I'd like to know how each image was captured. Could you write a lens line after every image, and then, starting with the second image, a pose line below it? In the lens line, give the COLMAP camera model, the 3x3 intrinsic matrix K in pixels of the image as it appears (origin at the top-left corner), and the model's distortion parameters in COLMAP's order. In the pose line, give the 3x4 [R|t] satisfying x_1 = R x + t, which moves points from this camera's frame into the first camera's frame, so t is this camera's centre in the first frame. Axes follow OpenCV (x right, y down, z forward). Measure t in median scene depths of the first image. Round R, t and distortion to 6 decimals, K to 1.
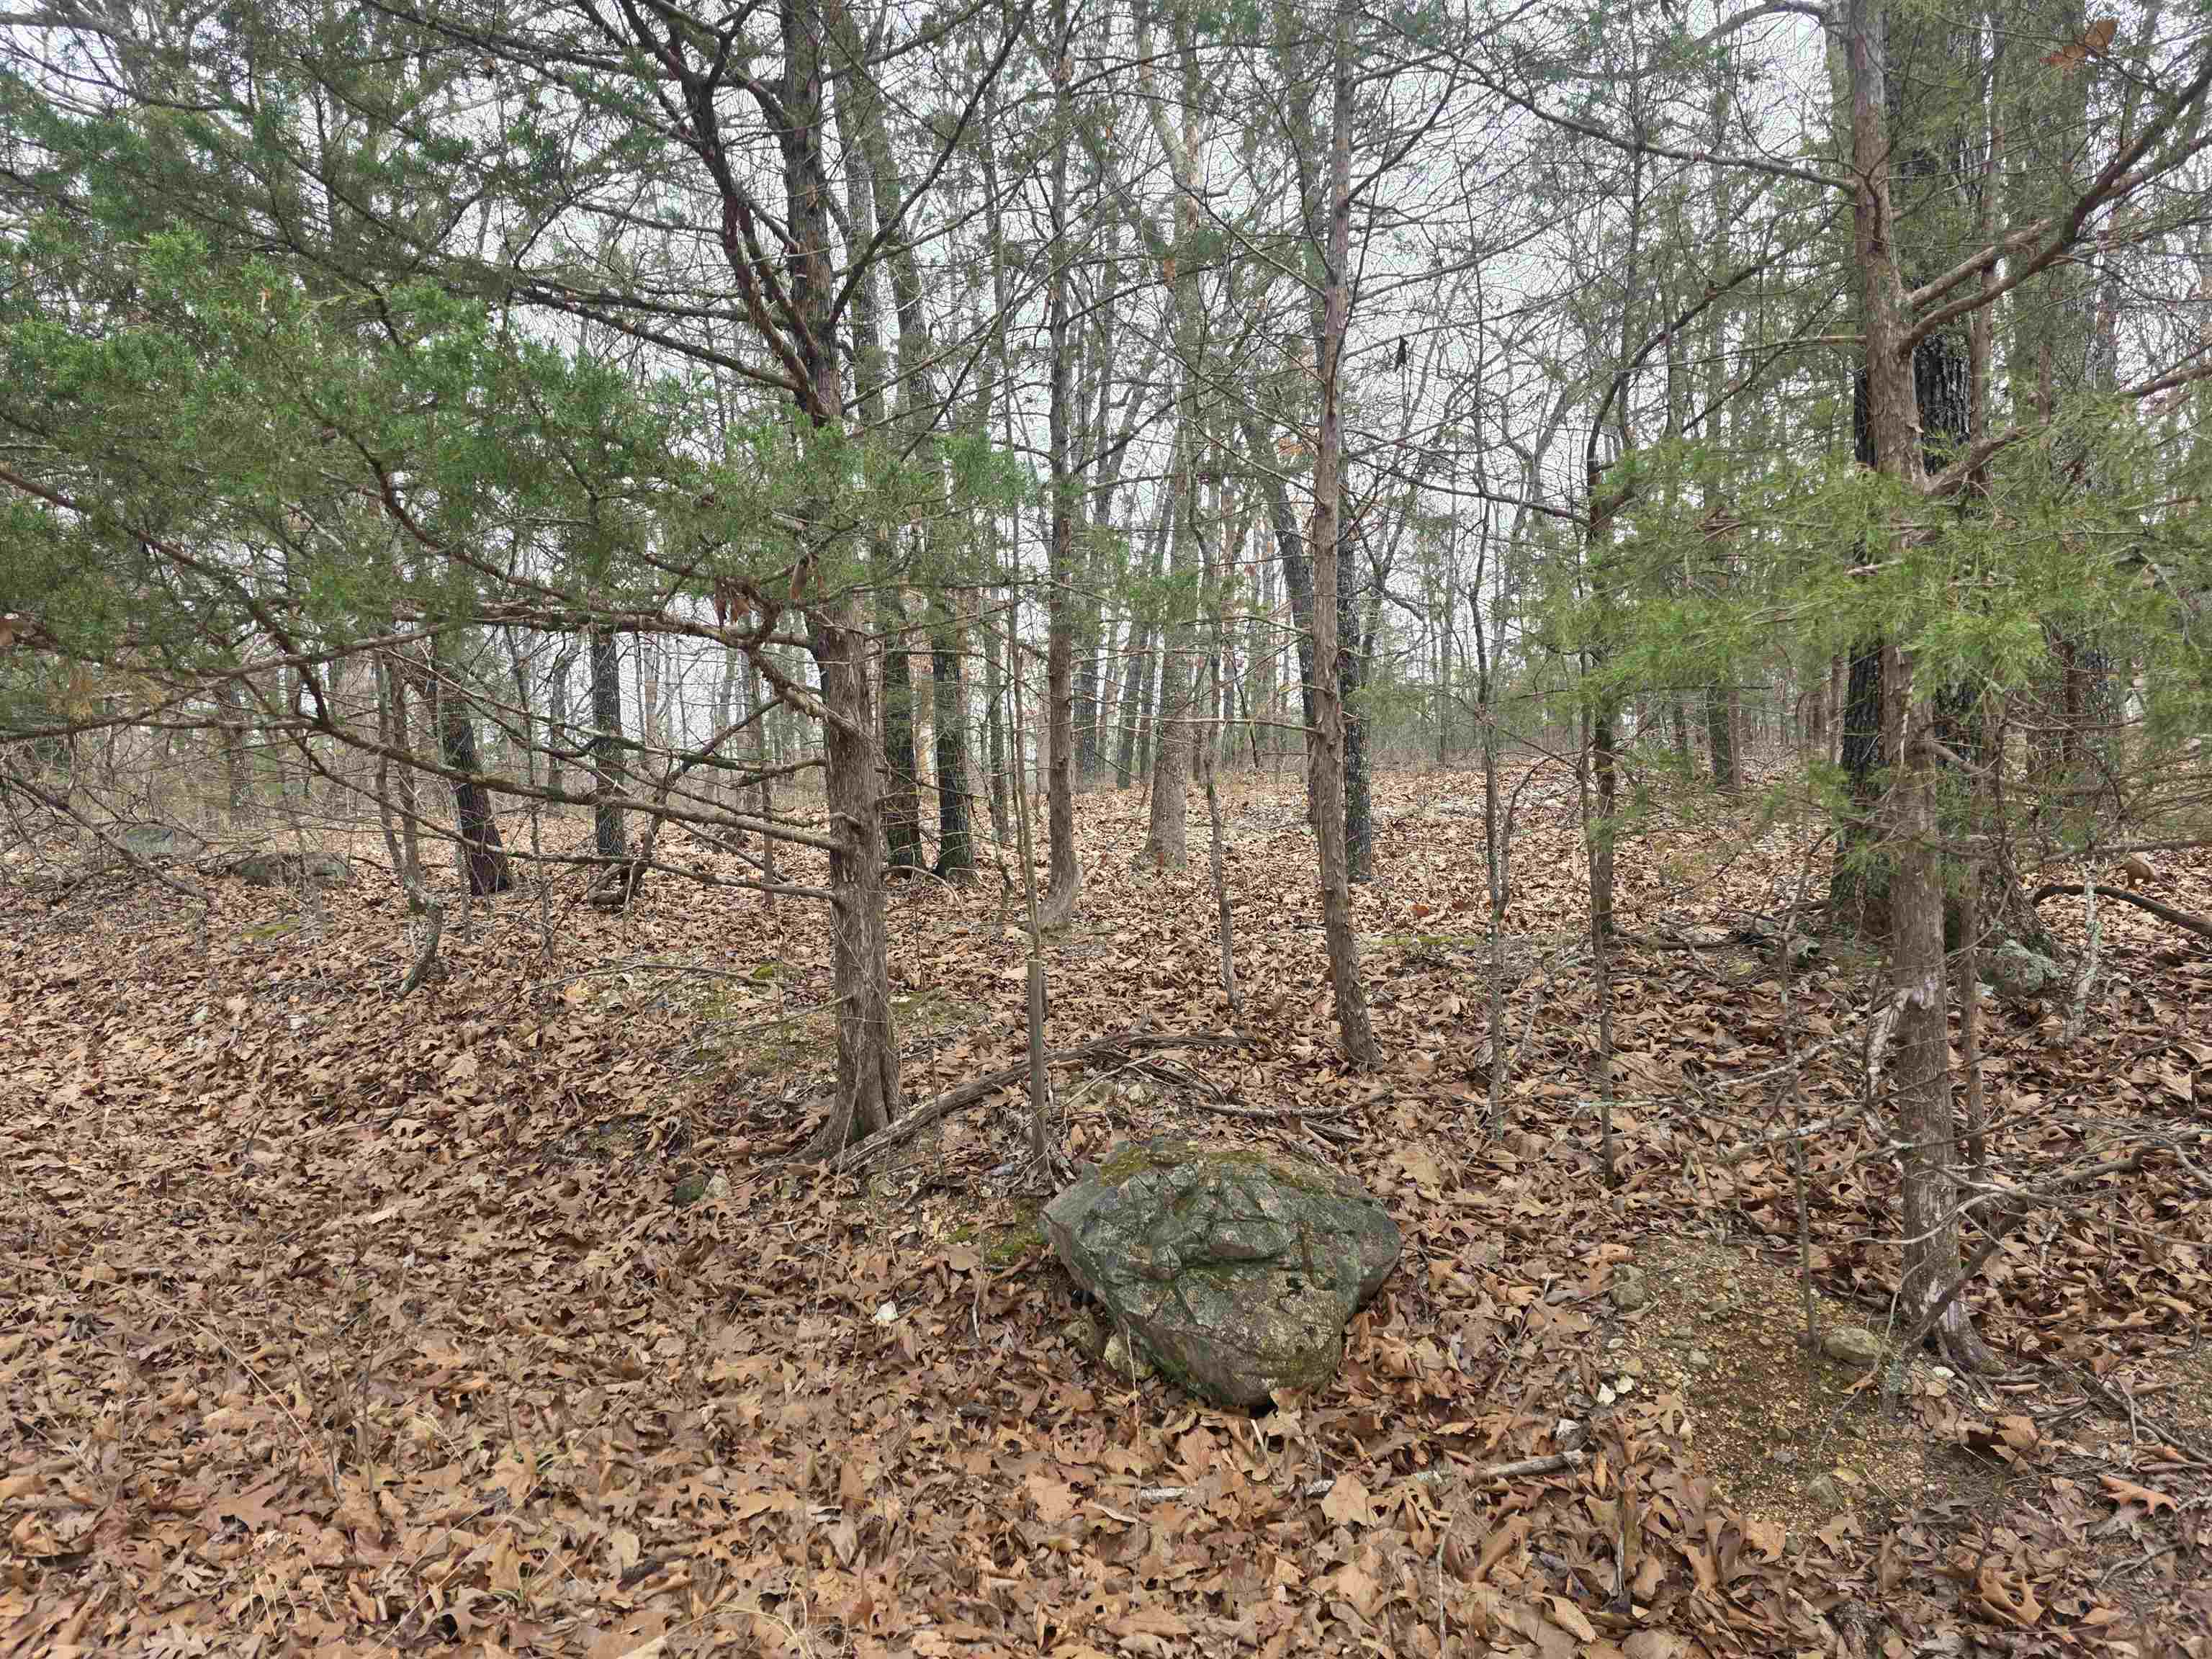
lens RADIAL K [[1486.4, 0, 1075.8], [0, 1486.4, 796.3], [0, 0, 1]] dist [0.059966, -0.053669]
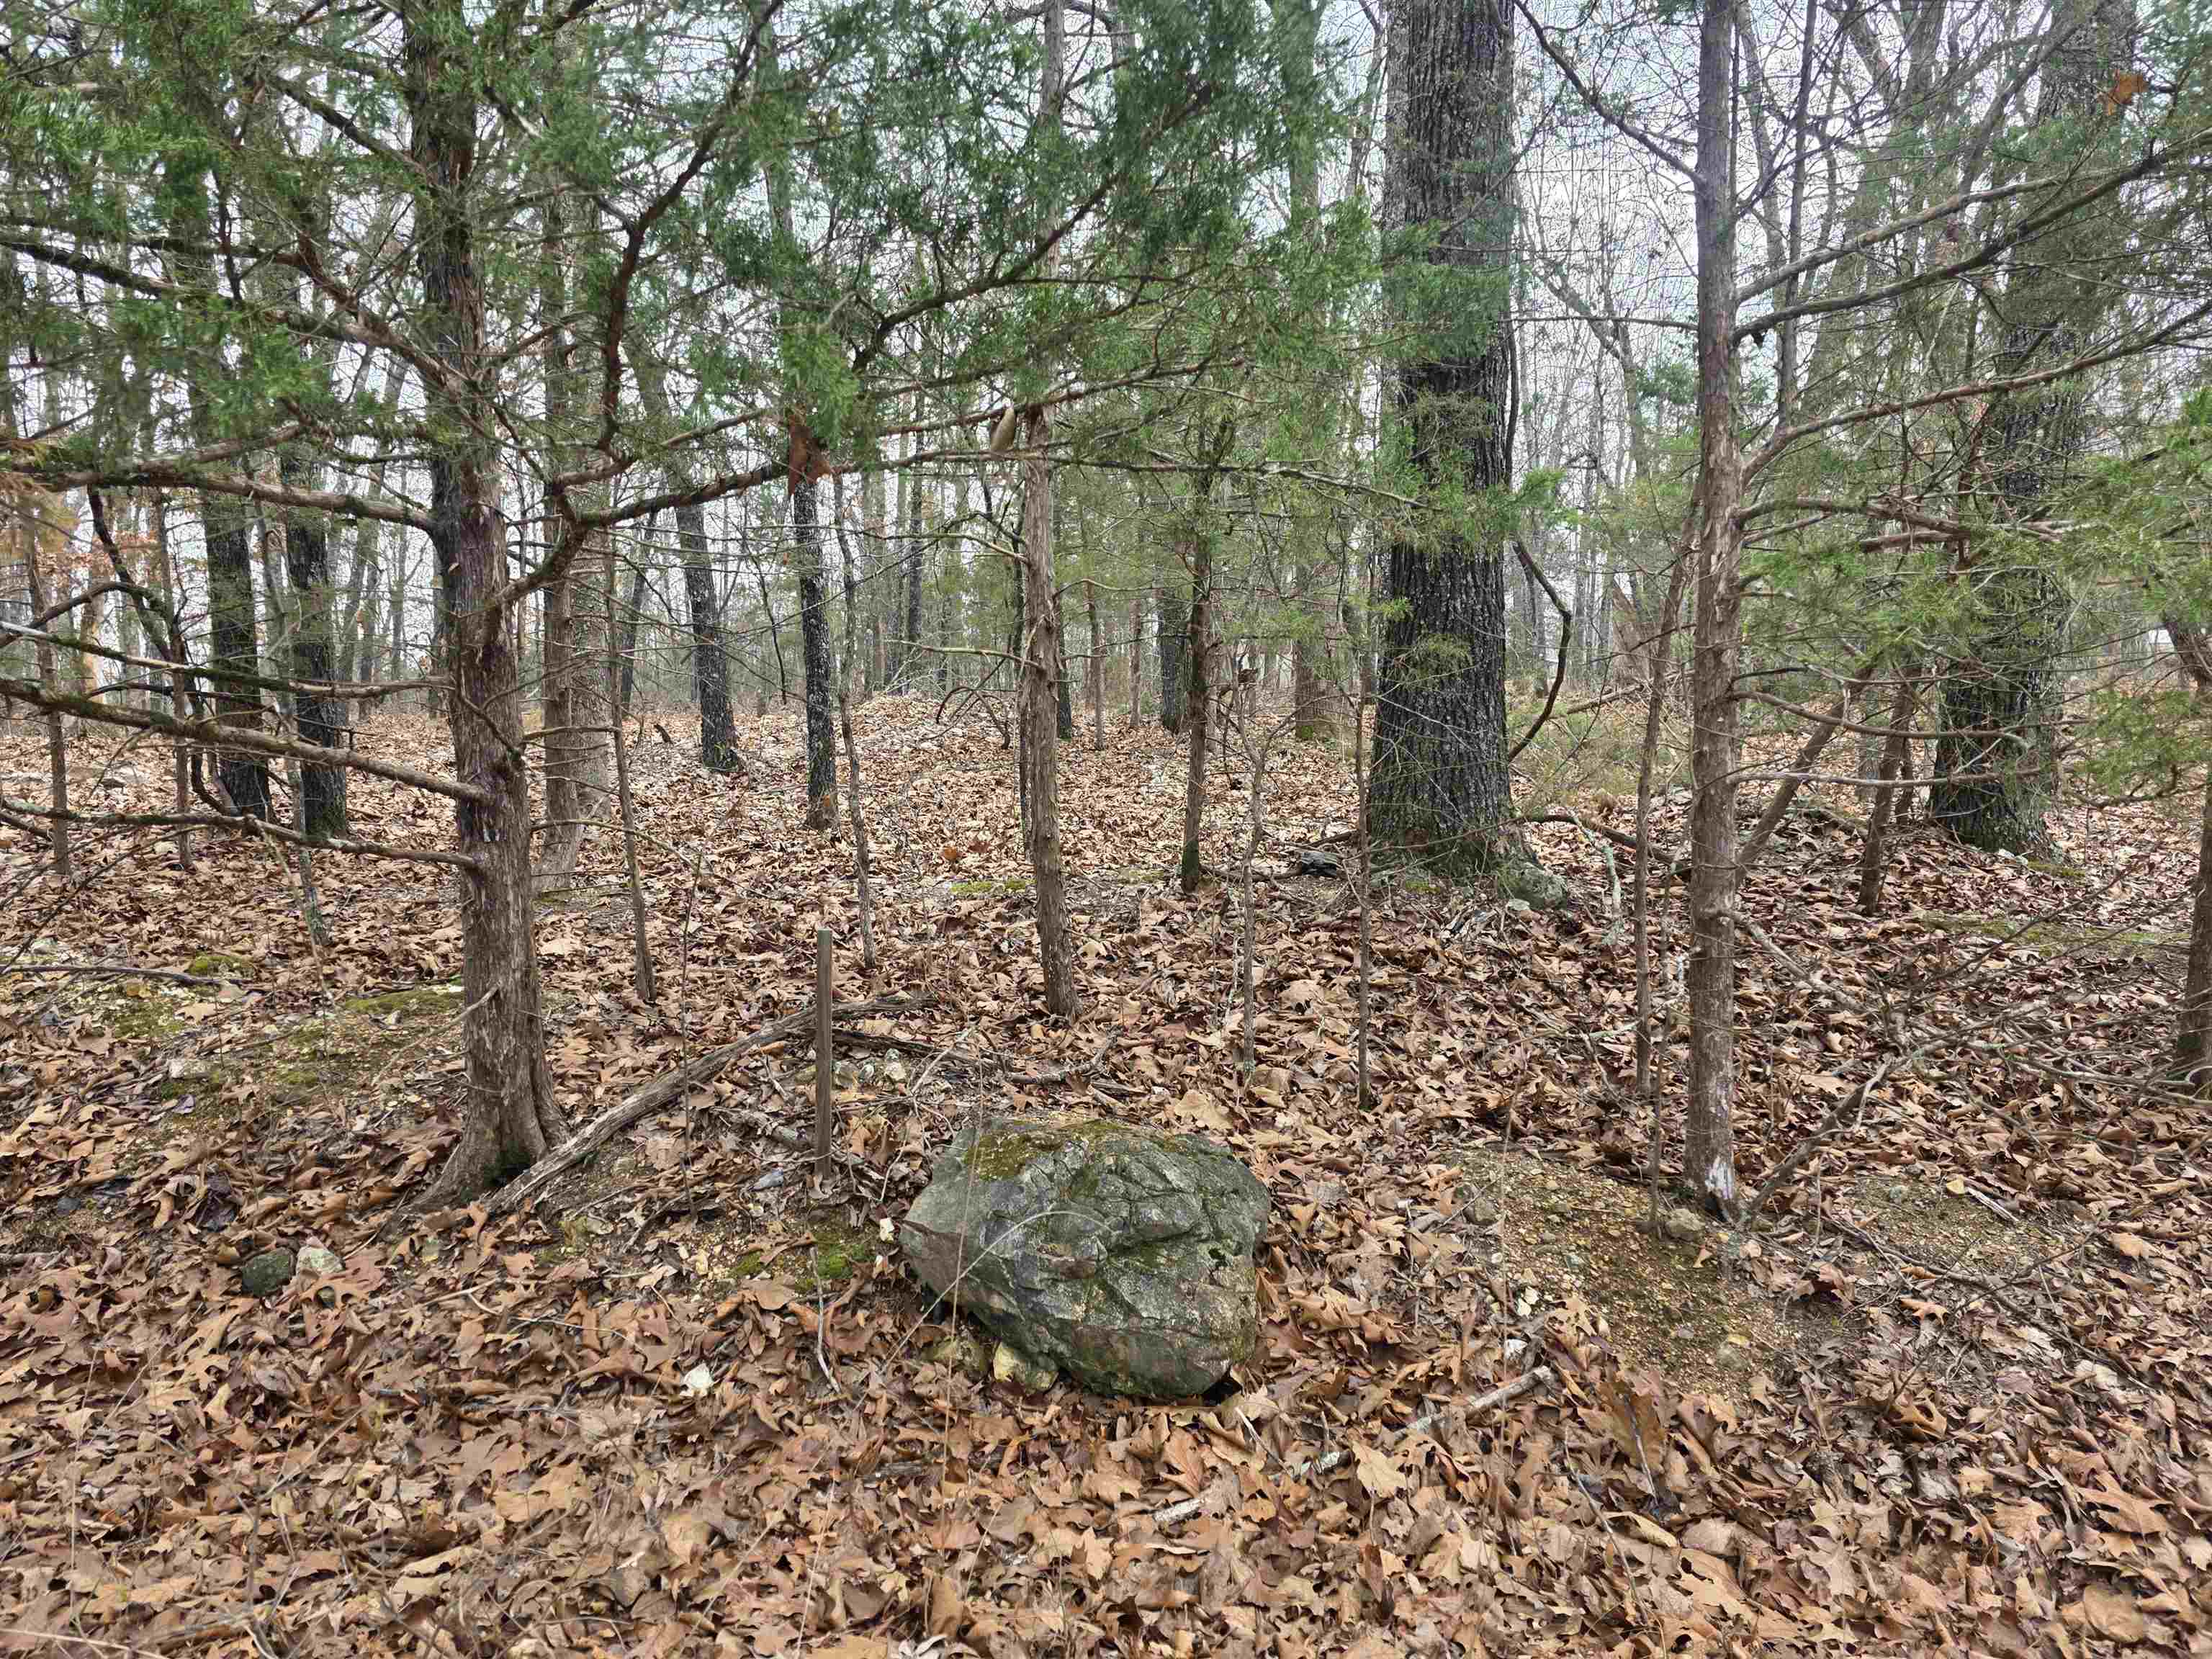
lens RADIAL K [[1485.5, 0, 1096.2], [0, 1485.5, 812.3], [0, 0, 1]] dist [0.064240, -0.053409]
pose [[0.857614, -0.017827, 0.513984, -0.385394], [-0.007798, 0.998833, 0.047654, 0.004038], [-0.514234, -0.044877, 0.856475, 0.241073]]
